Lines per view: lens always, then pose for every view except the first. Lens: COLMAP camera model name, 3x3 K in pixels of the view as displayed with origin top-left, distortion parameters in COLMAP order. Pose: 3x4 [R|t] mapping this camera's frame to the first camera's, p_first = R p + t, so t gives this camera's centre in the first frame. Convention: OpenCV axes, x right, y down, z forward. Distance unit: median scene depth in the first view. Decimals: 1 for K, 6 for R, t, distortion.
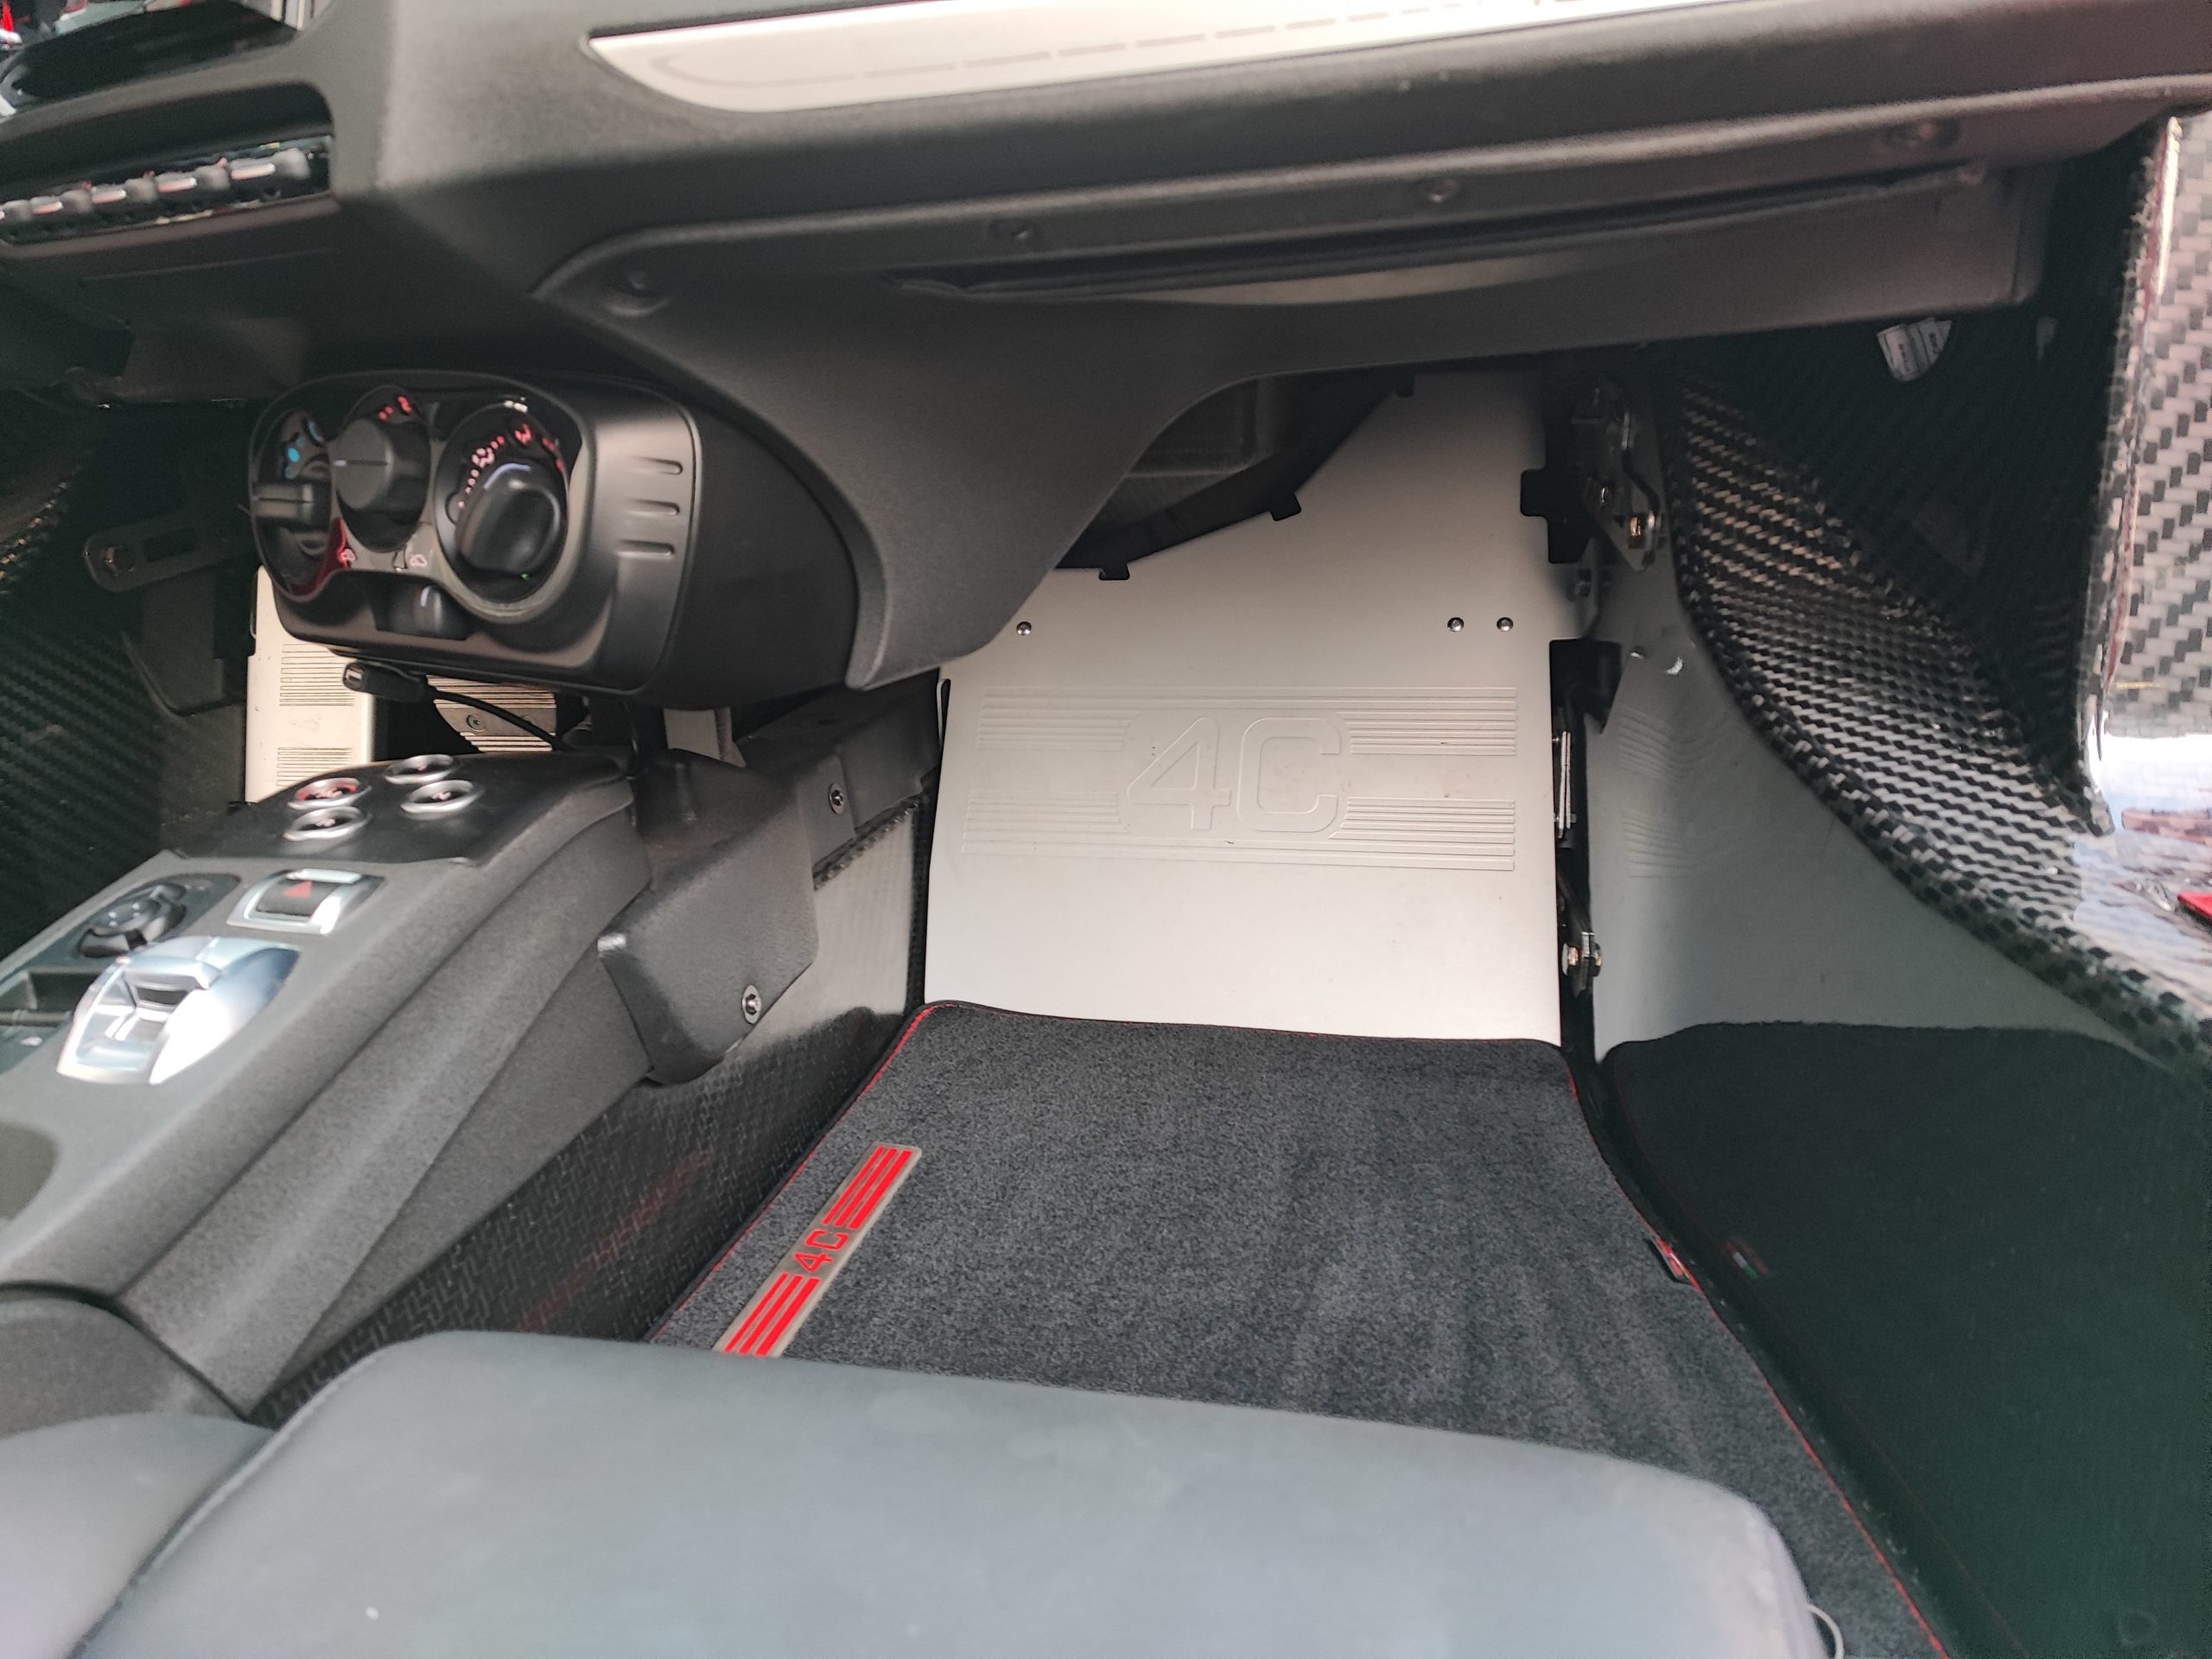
lens RADIAL K [[1585.9, 0, 1100.1], [0, 1585.9, 826.9], [0, 0, 1]] dist [0.049409, -0.054929]
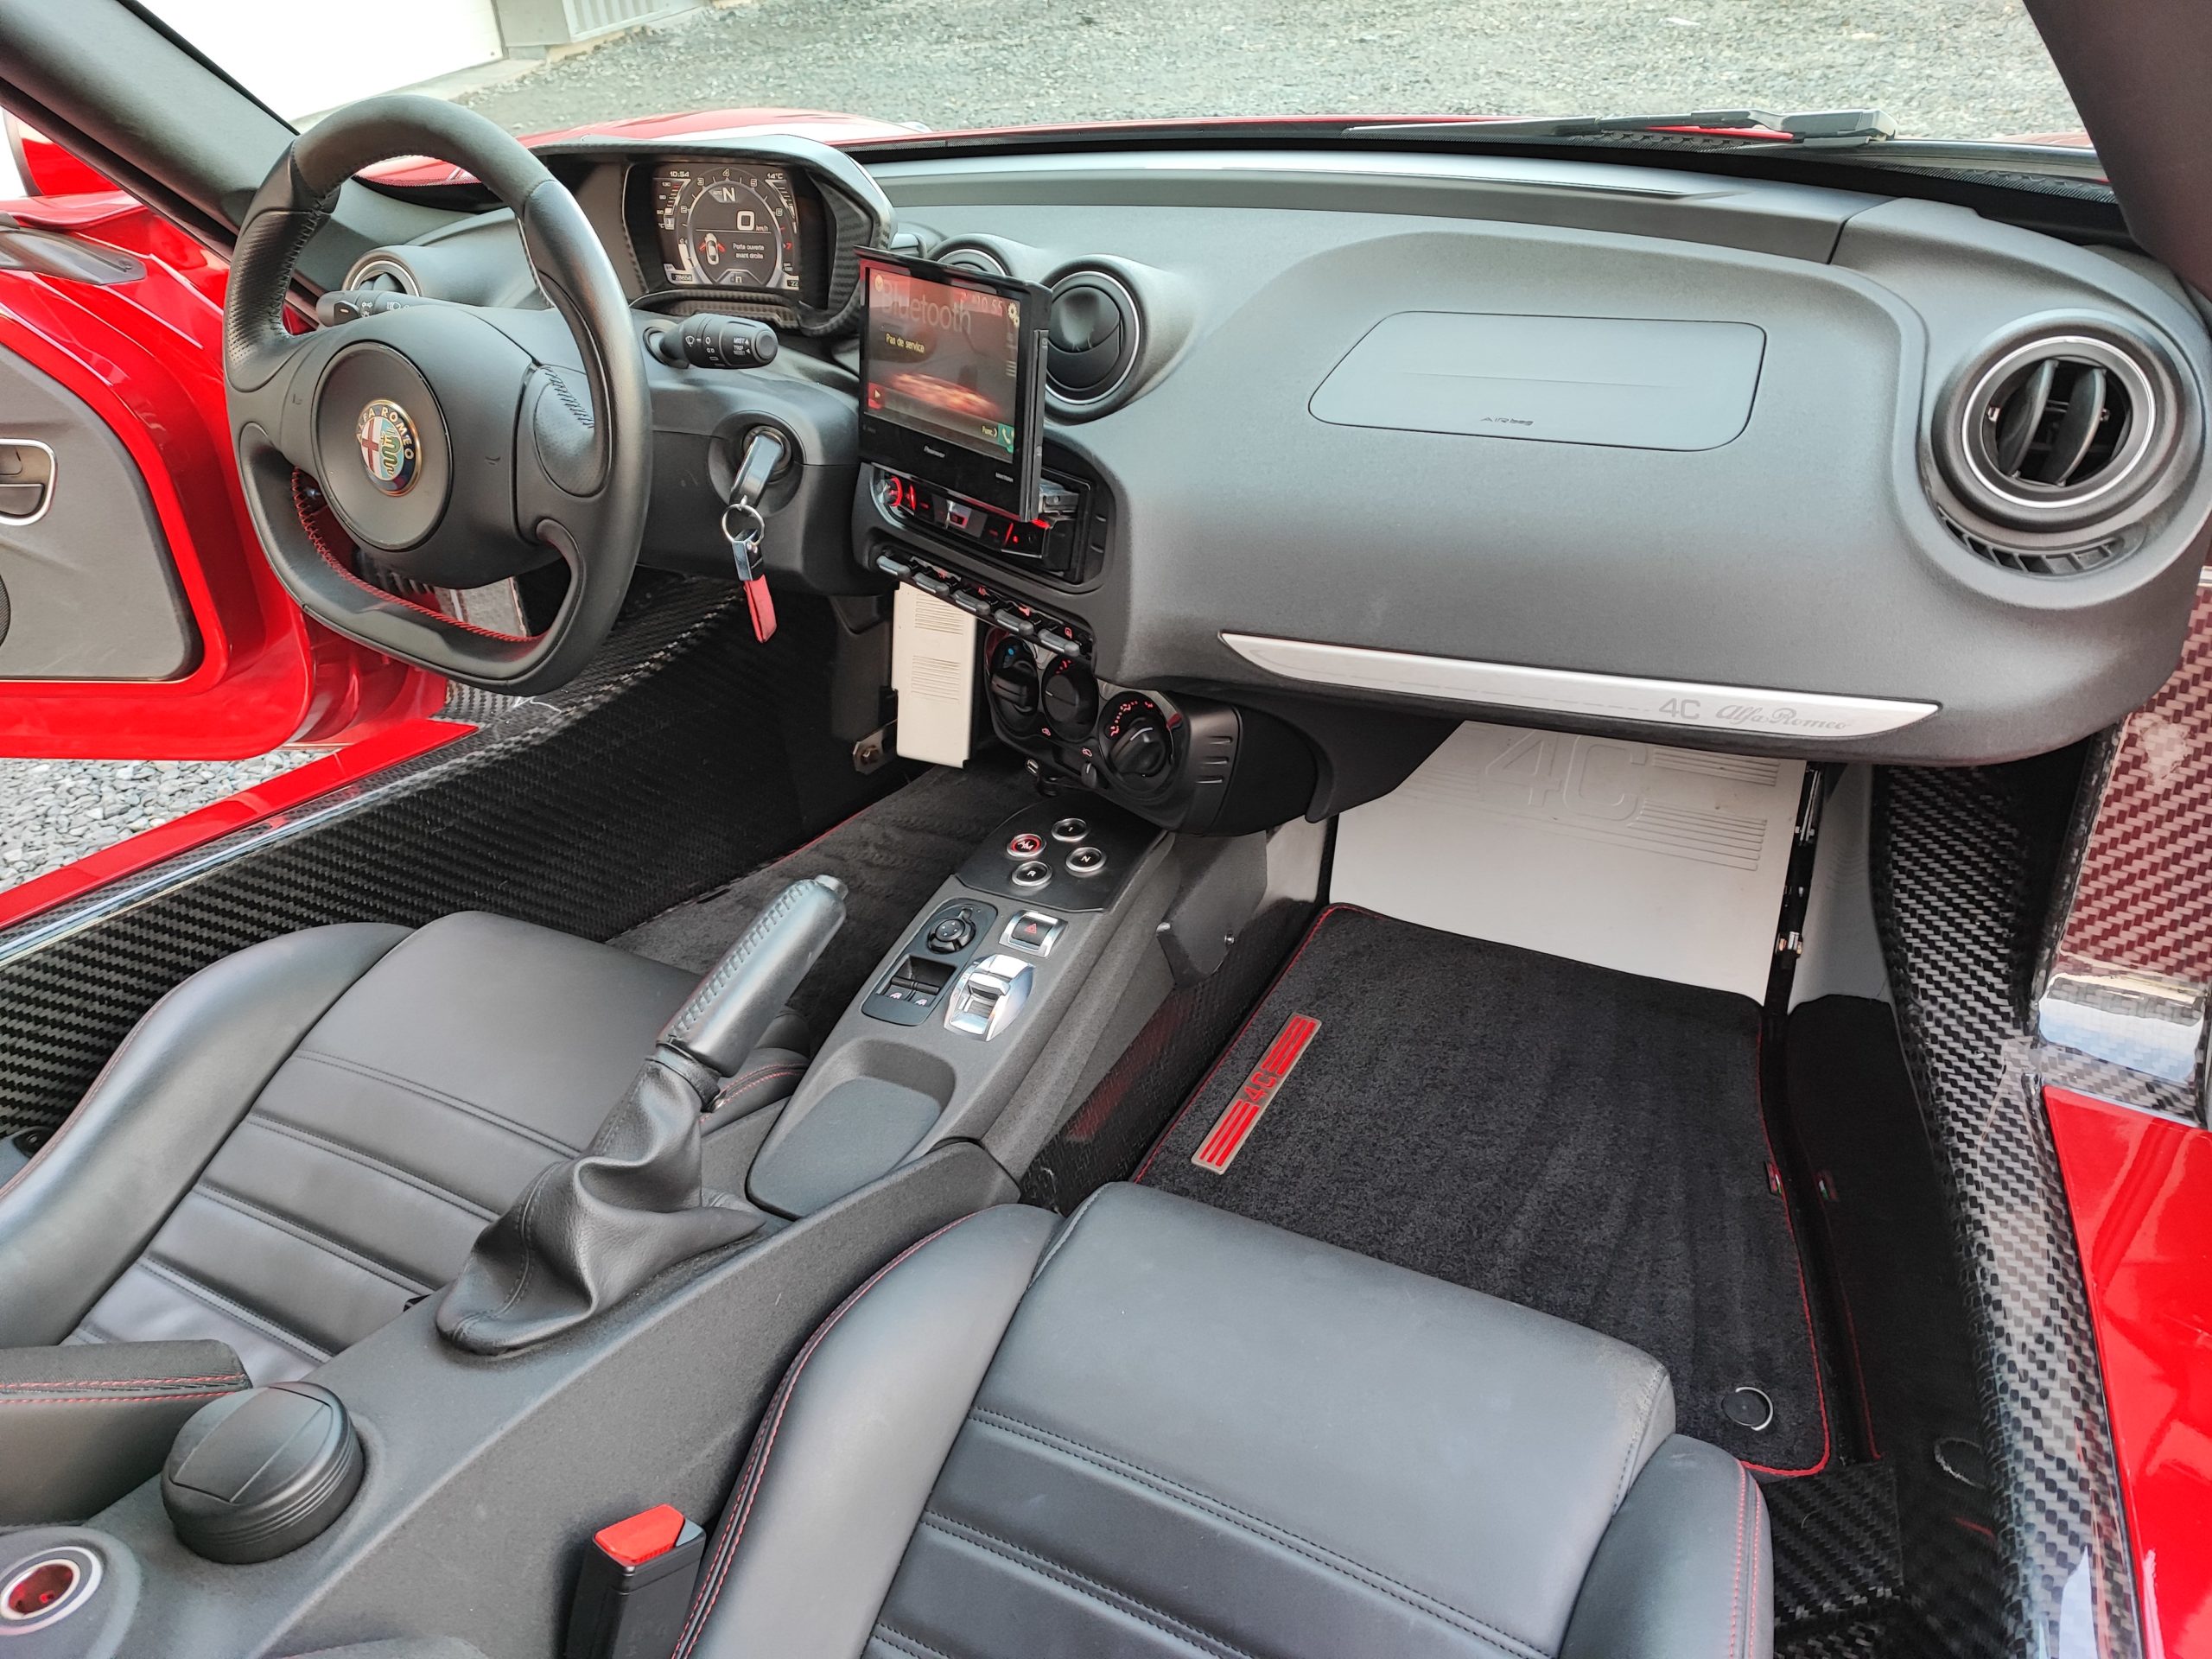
lens RADIAL K [[1585.9, 0, 1104.1], [0, 1585.9, 830.3], [0, 0, 1]] dist [0.049409, -0.054929]
pose [[0.967881, 0.114211, -0.223969, 0.017516], [-0.055159, 0.965619, 0.254041, -0.485246], [0.245283, -0.233528, 0.940904, -0.676521]]
